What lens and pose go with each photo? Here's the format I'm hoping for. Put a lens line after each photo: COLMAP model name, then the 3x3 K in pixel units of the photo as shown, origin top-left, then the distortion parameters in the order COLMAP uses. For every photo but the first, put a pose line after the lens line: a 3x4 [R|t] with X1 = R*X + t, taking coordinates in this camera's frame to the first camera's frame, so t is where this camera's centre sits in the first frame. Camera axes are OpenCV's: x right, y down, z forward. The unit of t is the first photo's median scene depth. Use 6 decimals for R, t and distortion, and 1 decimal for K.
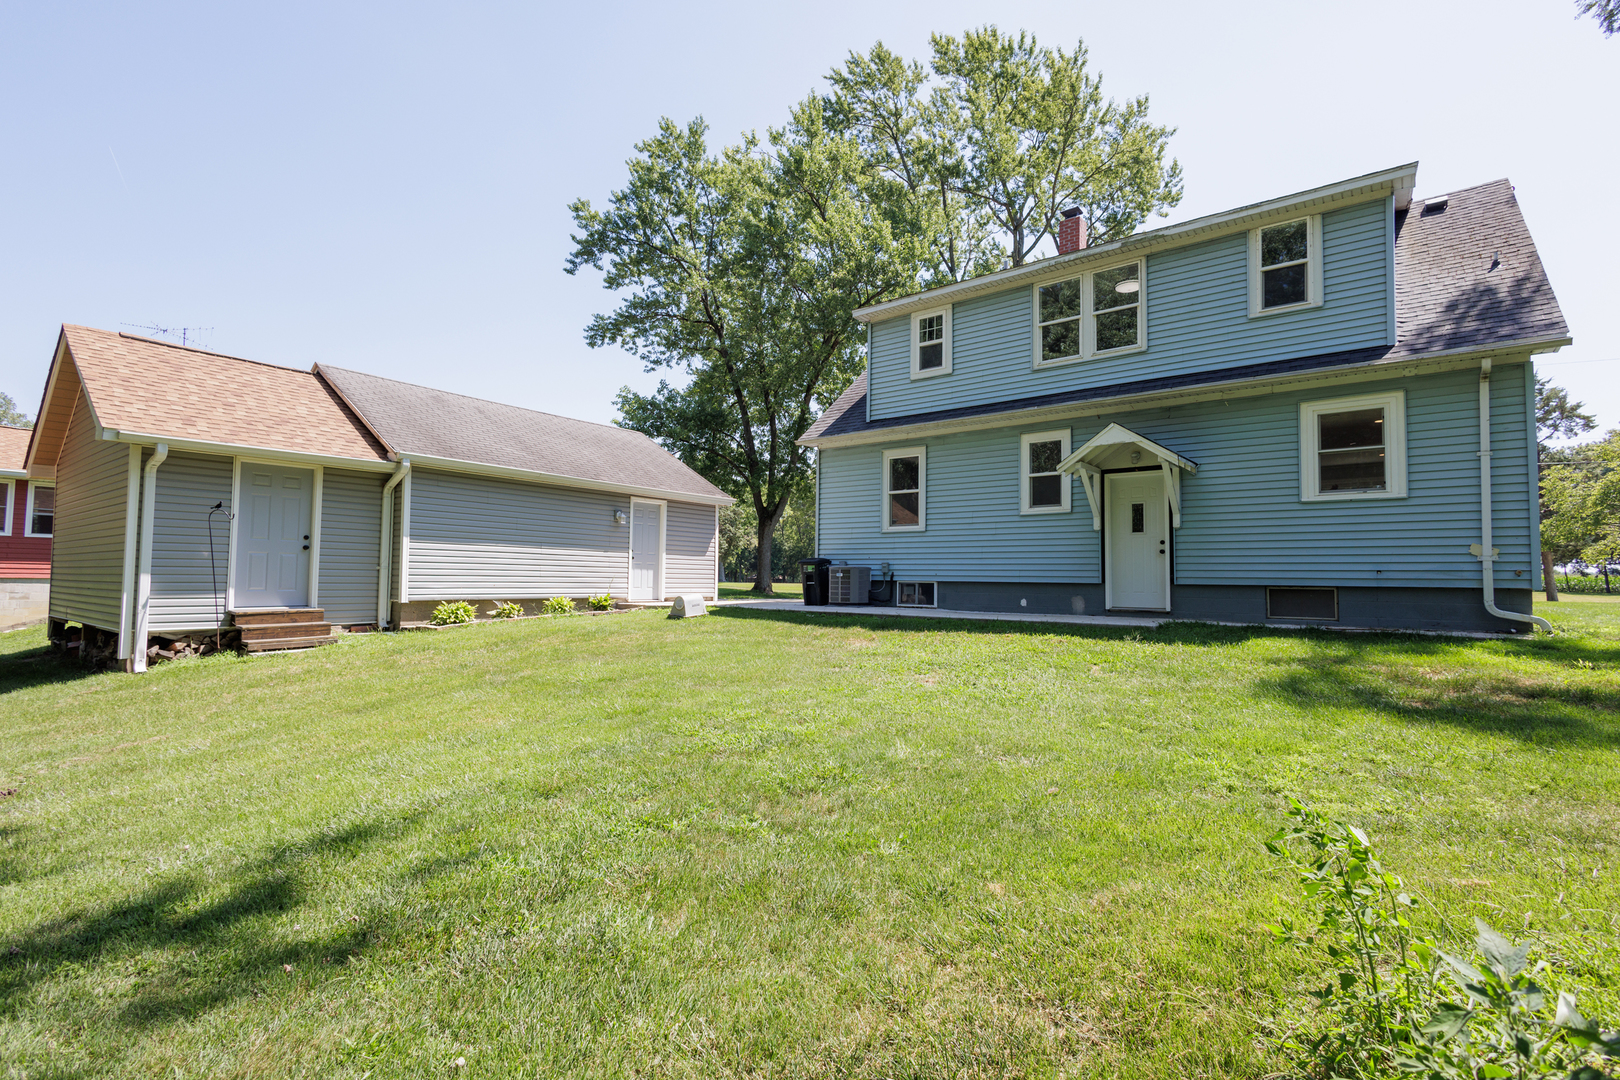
lens RADIAL K [[751.2, 0, 813.1], [0, 751.2, 542.8], [0, 0, 1]] dist [0.028163, -0.013678]
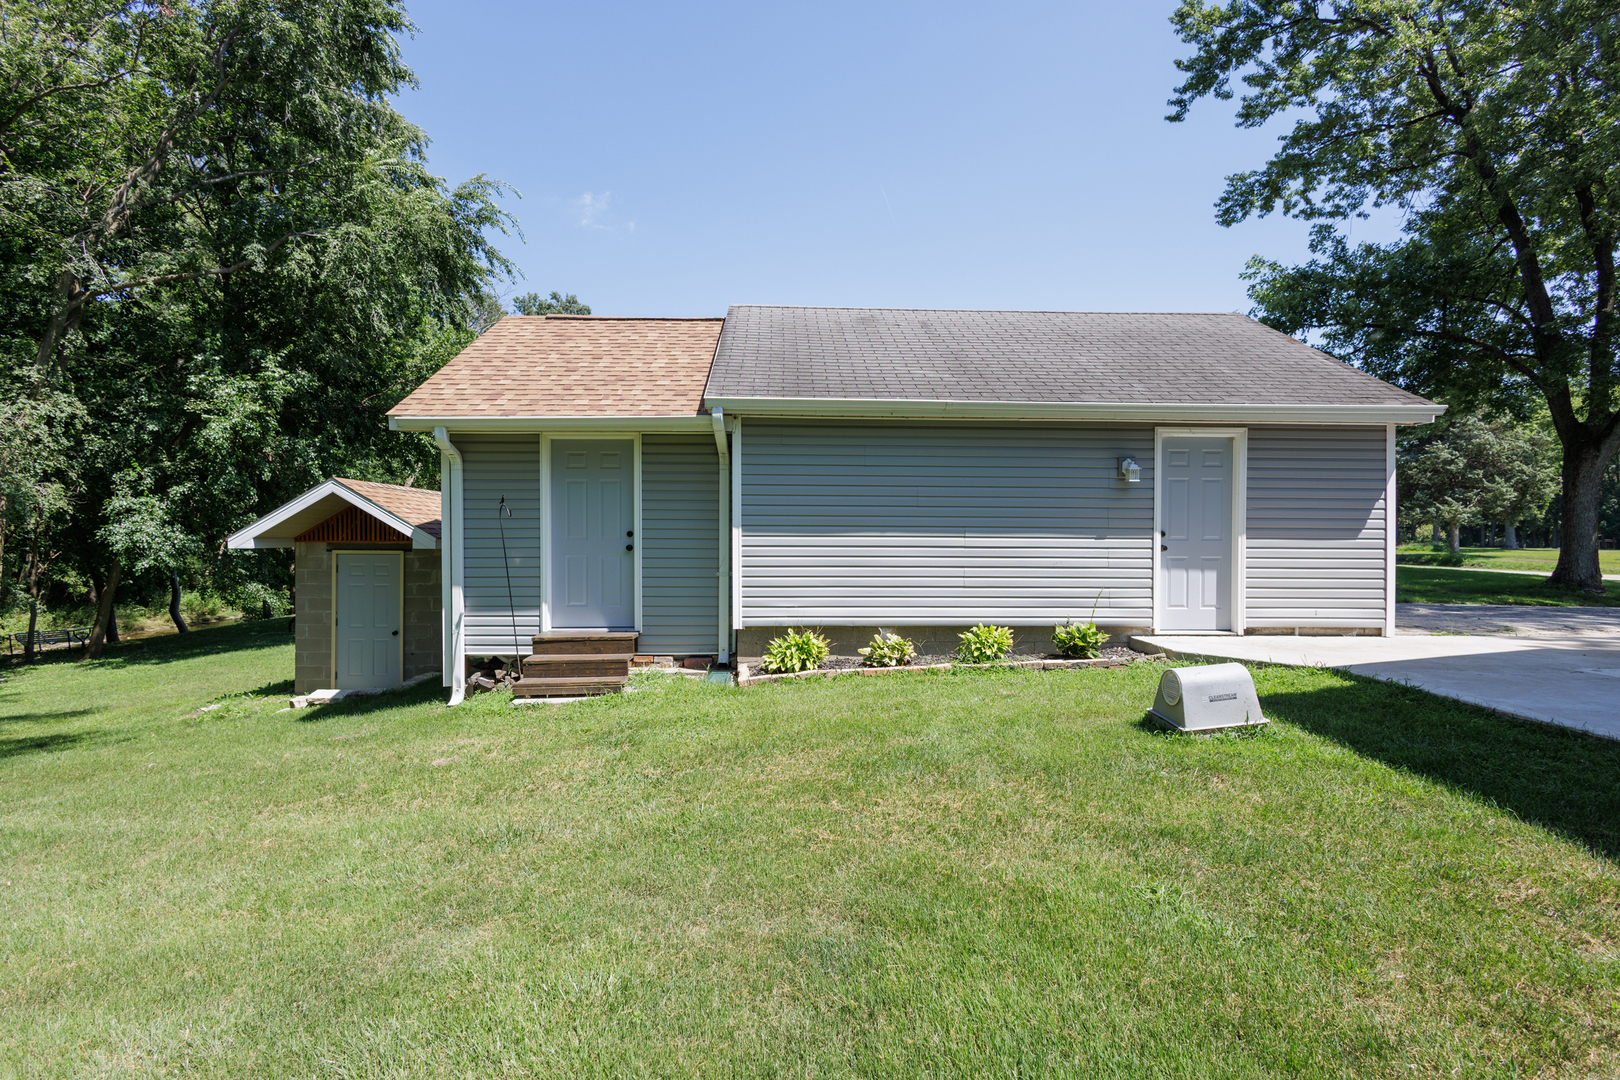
lens RADIAL K [[751.2, 0, 813.1], [0, 751.2, 542.8], [0, 0, 1]] dist [0.028163, -0.013678]
pose [[0.639739, -0.002819, -0.768587, 0.000831], [0.043062, 0.998554, 0.032180, -0.011247], [0.767385, -0.053684, 0.638936, 0.531087]]
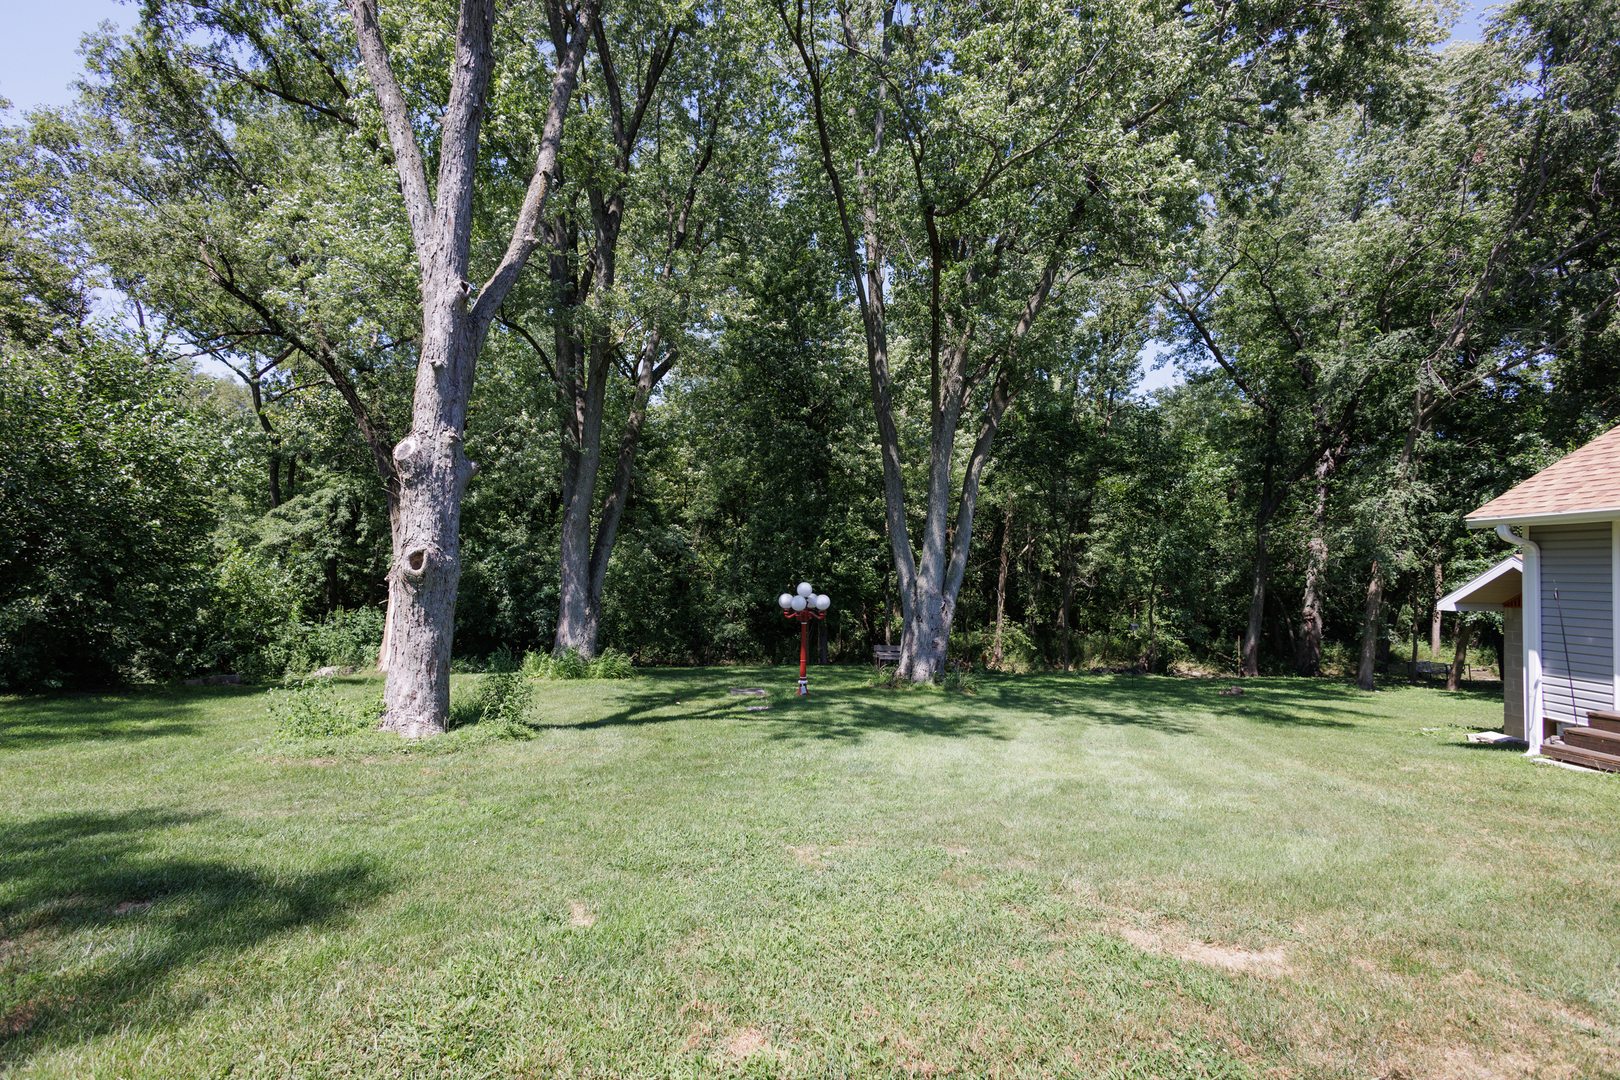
lens RADIAL K [[751.2, 0, 813.1], [0, 751.2, 542.8], [0, 0, 1]] dist [0.028163, -0.013678]
pose [[-0.759443, -0.046195, -0.648932, 0.304767], [-0.003563, 0.997756, -0.066856, -0.023439], [0.650564, -0.048461, -0.757904, 0.784148]]
